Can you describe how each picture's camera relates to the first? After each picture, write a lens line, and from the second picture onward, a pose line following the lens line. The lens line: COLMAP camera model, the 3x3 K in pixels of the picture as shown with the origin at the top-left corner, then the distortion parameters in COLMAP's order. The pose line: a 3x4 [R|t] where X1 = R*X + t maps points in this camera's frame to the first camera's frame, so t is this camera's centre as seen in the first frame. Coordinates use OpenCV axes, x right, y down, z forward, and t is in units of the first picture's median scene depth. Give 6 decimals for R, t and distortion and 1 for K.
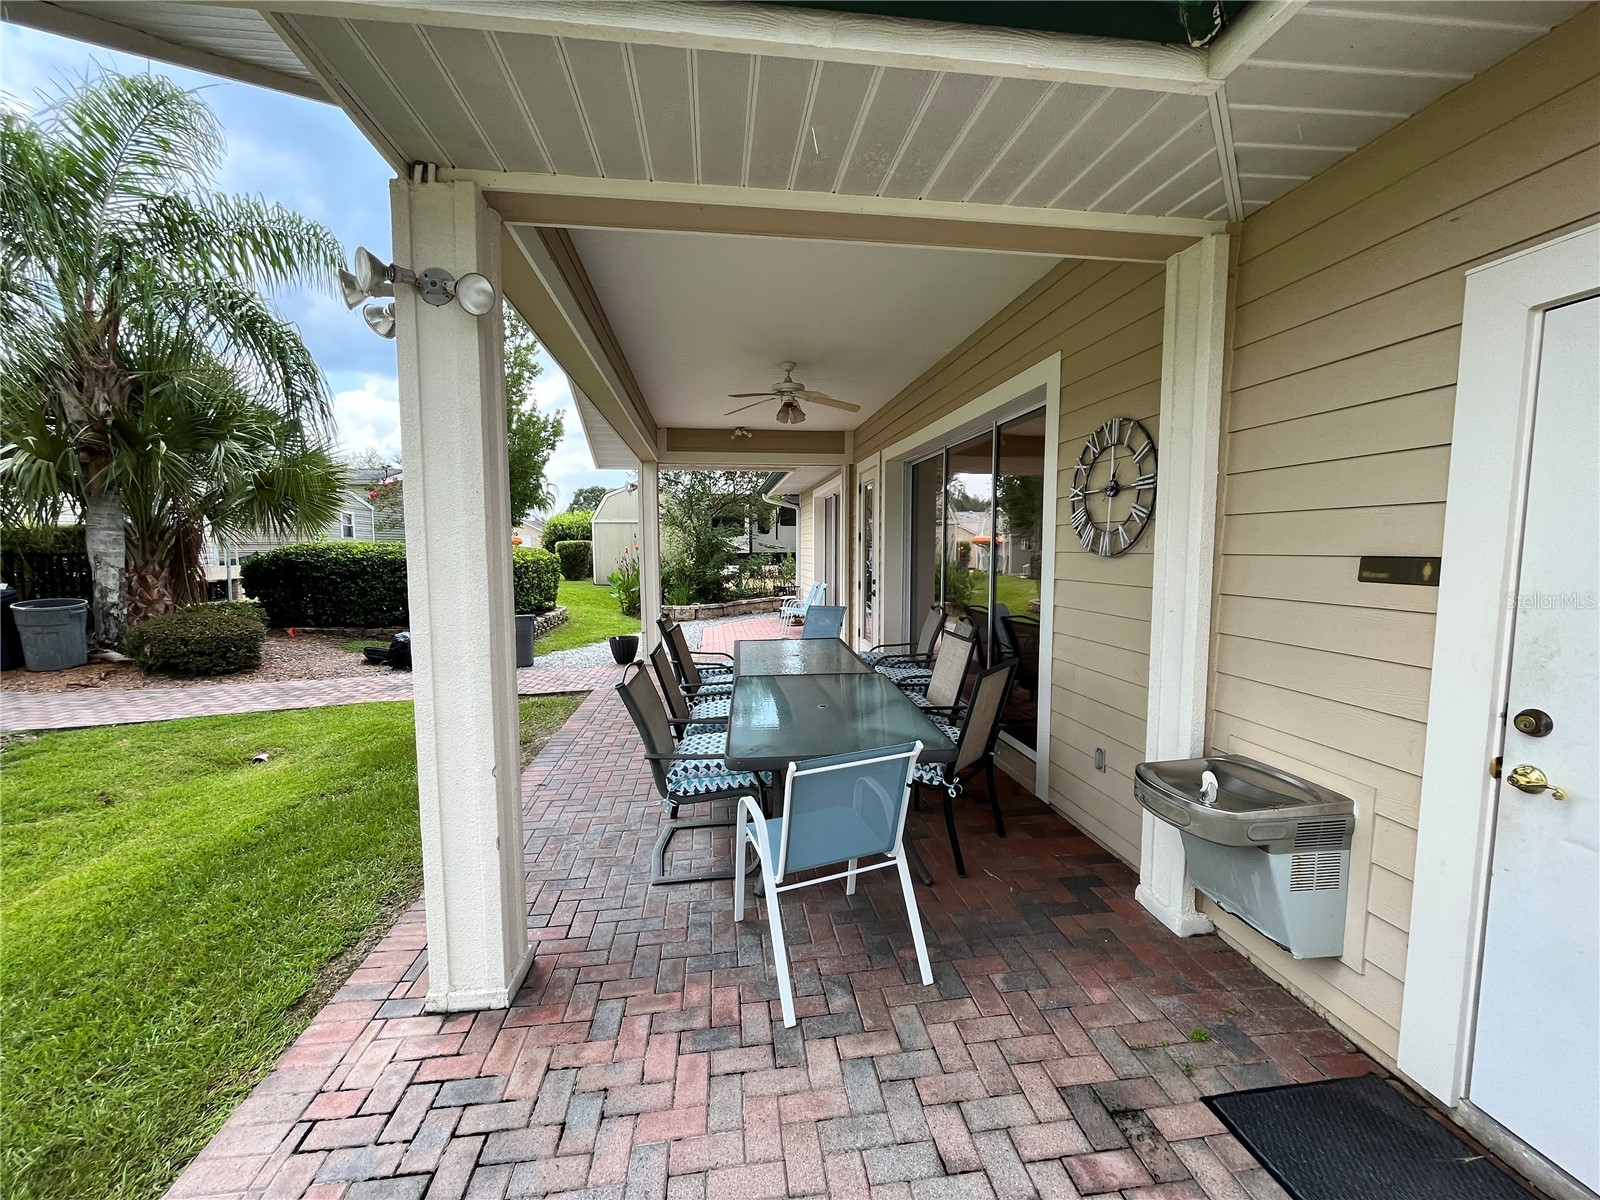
lens RADIAL K [[642.7, 0, 795.7], [0, 642.7, 599.5], [0, 0, 1]] dist [0.000151, 0.000008]
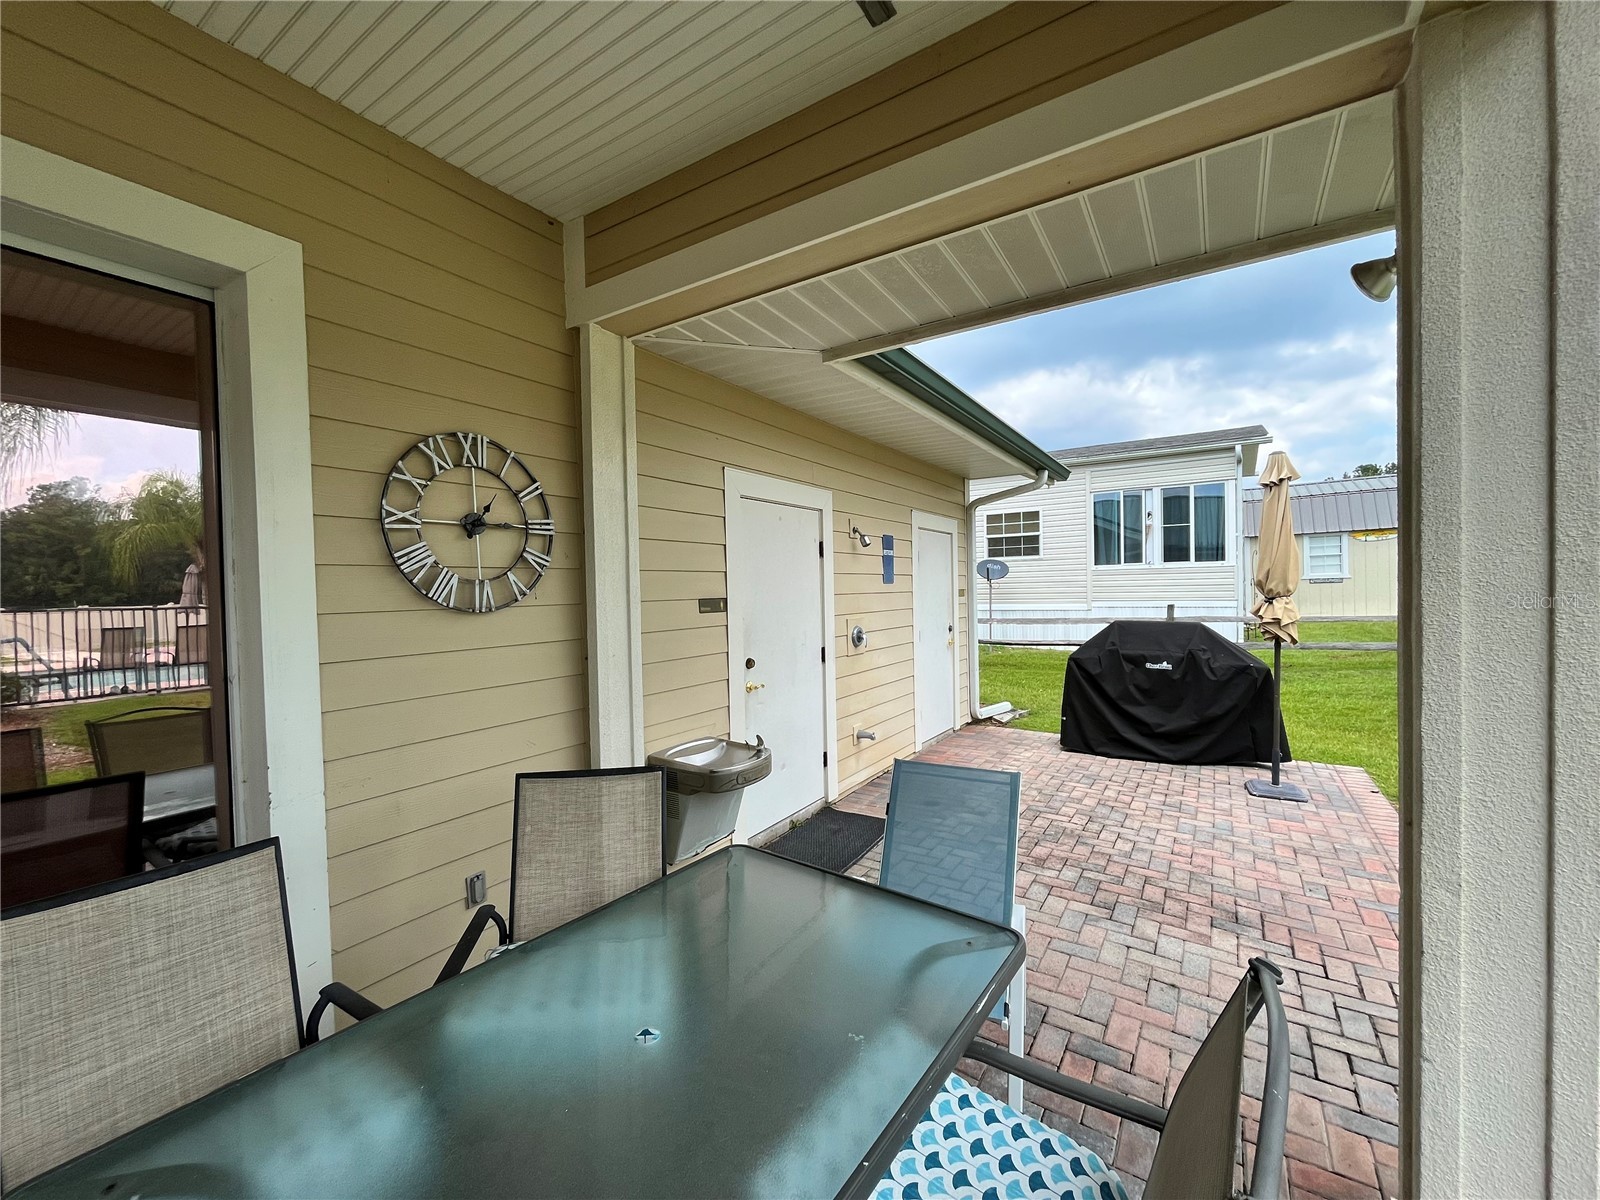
lens RADIAL K [[642.7, 0, 801.6], [0, 642.7, 601.3], [0, 0, 1]] dist [0.000151, 0.000008]
pose [[-0.765480, 0.003657, 0.643449, -0.478450], [0.075192, 0.993641, 0.083804, -0.191944], [-0.639051, 0.112533, -0.760888, 2.211440]]
